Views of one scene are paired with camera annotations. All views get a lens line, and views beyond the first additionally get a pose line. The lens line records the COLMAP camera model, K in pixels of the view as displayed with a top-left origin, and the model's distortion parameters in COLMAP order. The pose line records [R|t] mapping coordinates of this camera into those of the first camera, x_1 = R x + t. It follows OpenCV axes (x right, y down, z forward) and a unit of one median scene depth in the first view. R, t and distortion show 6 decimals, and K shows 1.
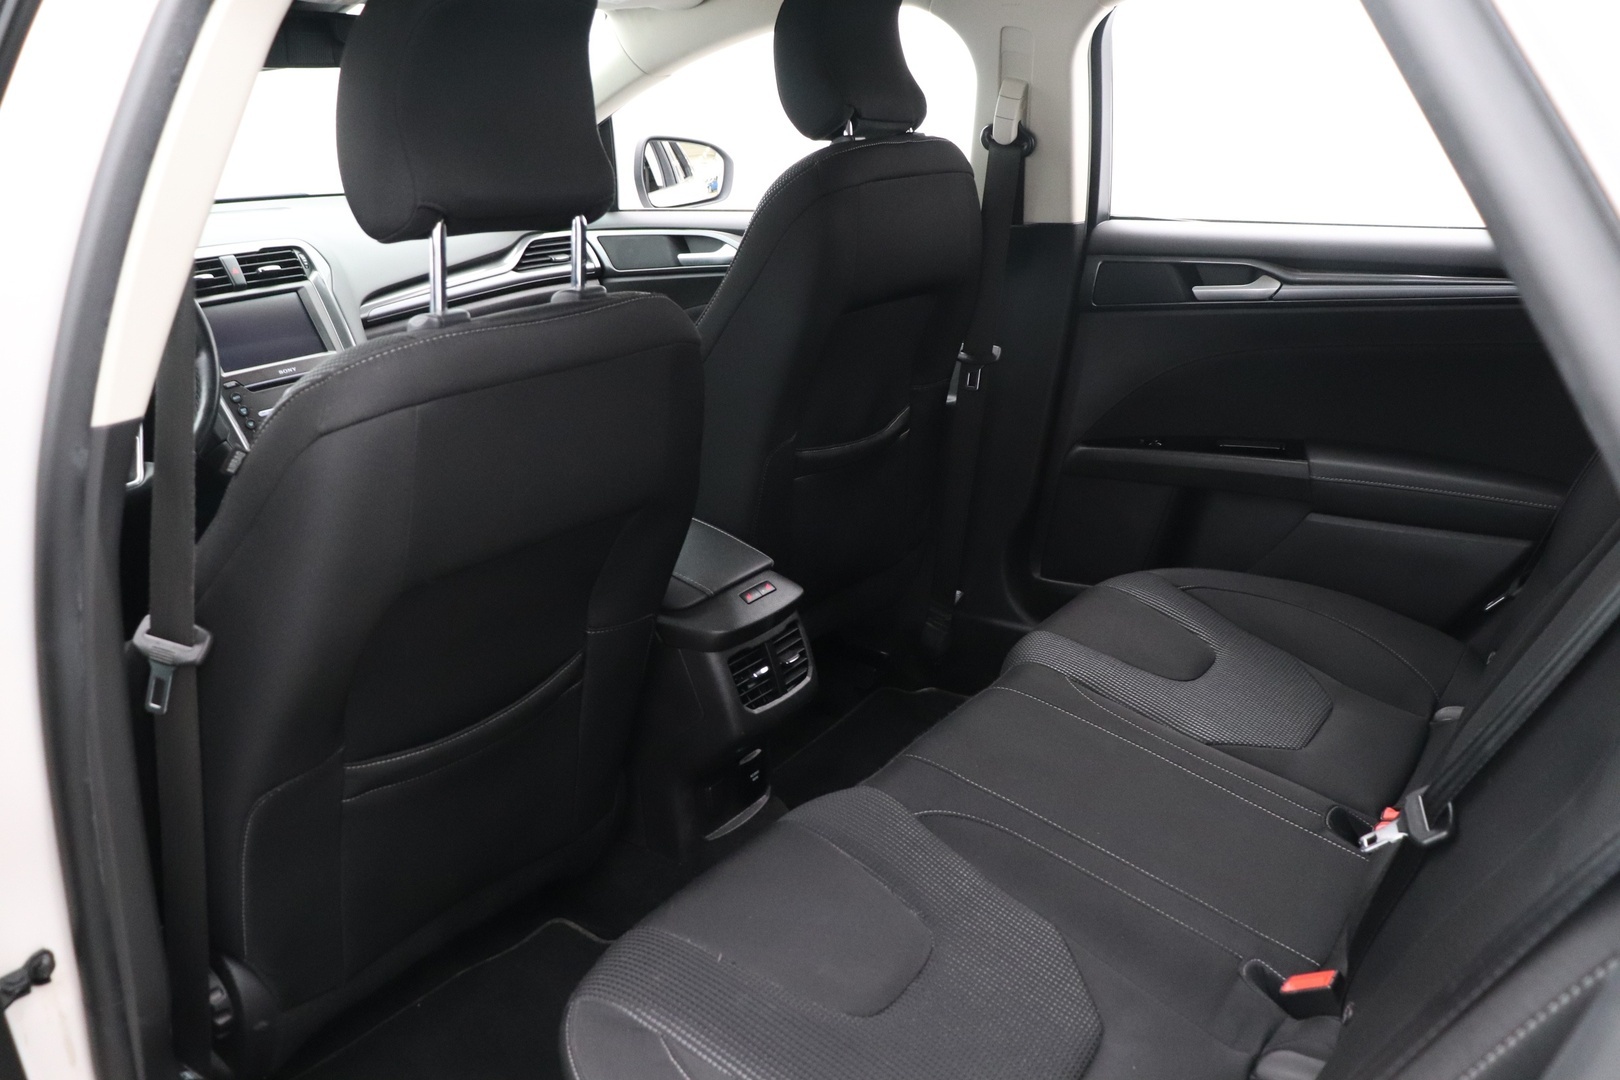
lens RADIAL K [[1340.1, 0, 810.0], [0, 1340.1, 540.0], [0, 0, 1]] dist [-0.191033, 0.174151]
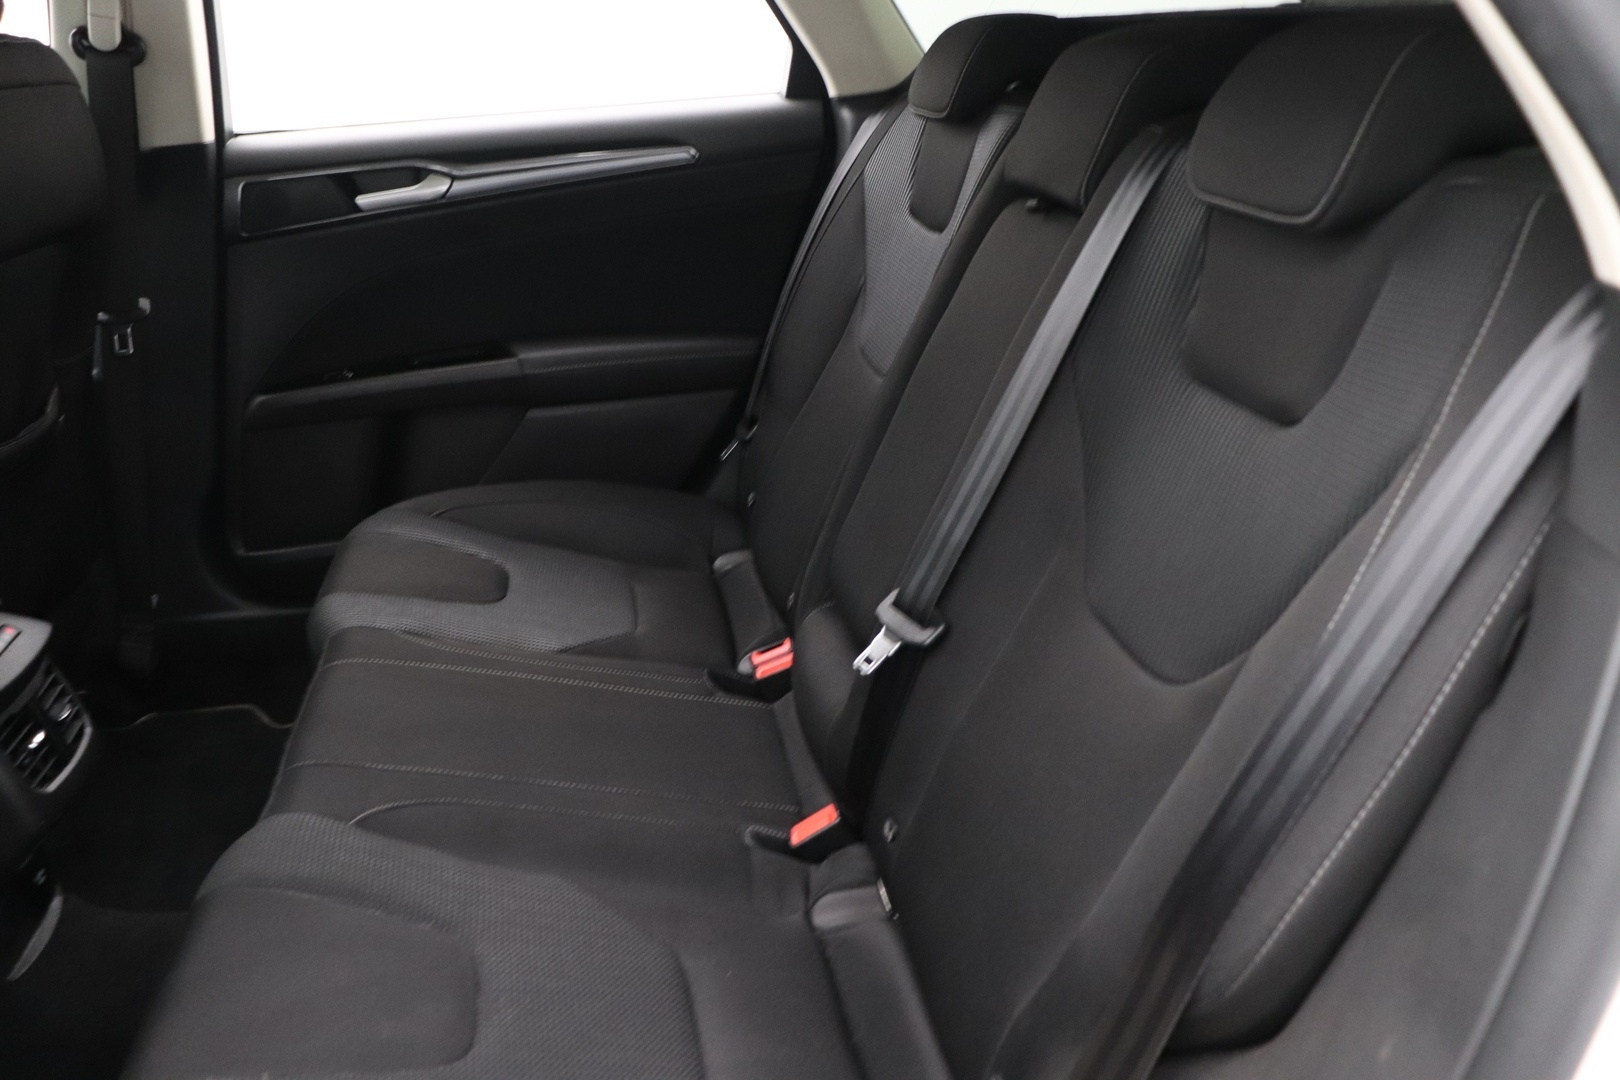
lens RADIAL K [[1340.1, 0, 810.0], [0, 1340.1, 540.0], [0, 0, 1]] dist [-0.191033, 0.174151]
pose [[0.709994, -0.252176, 0.657507, -0.145199], [0.230434, 0.965477, 0.121464, 0.001324], [-0.665439, 0.065273, 0.743593, 0.131138]]
